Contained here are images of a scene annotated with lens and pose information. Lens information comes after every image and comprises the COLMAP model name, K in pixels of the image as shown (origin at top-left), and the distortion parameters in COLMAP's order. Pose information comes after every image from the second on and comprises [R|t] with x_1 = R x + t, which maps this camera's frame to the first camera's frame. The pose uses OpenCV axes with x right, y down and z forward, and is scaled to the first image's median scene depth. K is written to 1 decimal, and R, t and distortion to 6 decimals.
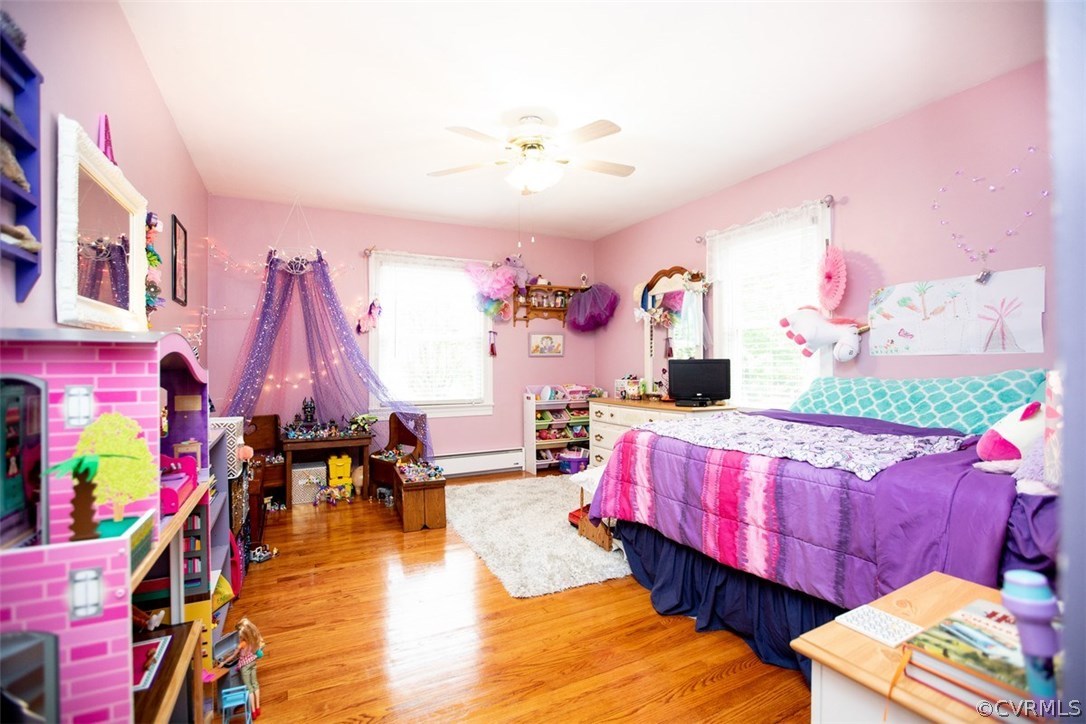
lens RADIAL K [[493.4, 0, 546.3], [0, 493.4, 362.0], [0, 0, 1]] dist [-0.044238, 0.013991]
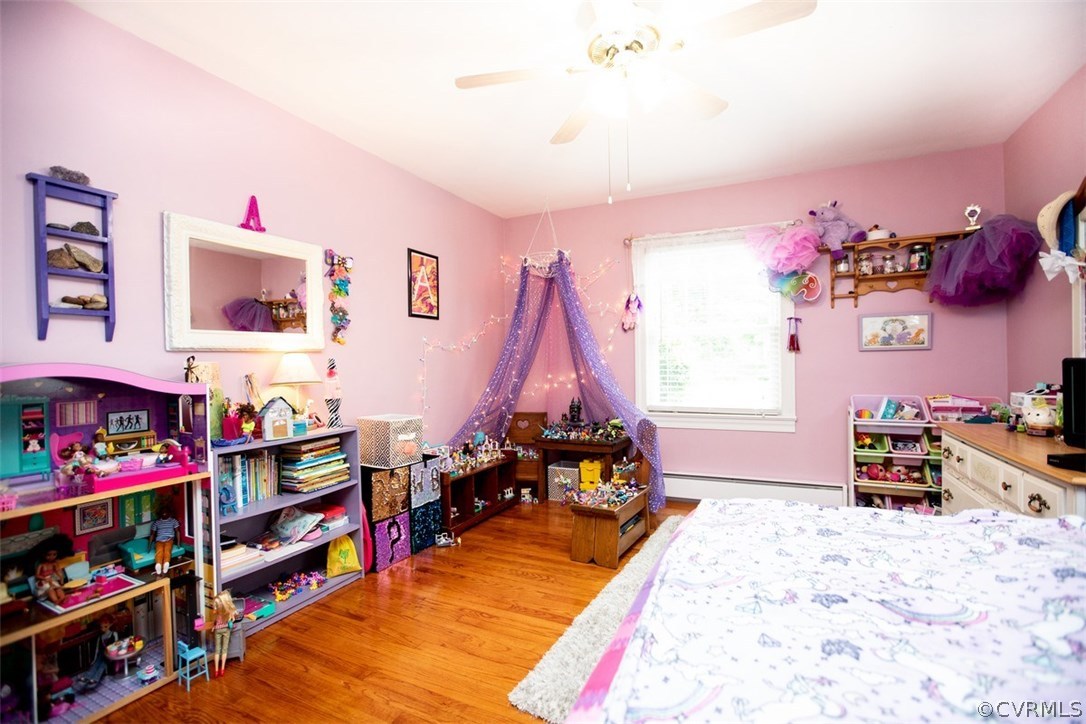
lens RADIAL K [[493.4, 0, 546.3], [0, 493.4, 362.0], [0, 0, 1]] dist [-0.044238, 0.013991]
pose [[0.605826, -0.001333, -0.795596, 0.240728], [0.016313, 0.999809, 0.010747, -0.010680], [0.795430, -0.019490, 0.605732, 0.276946]]
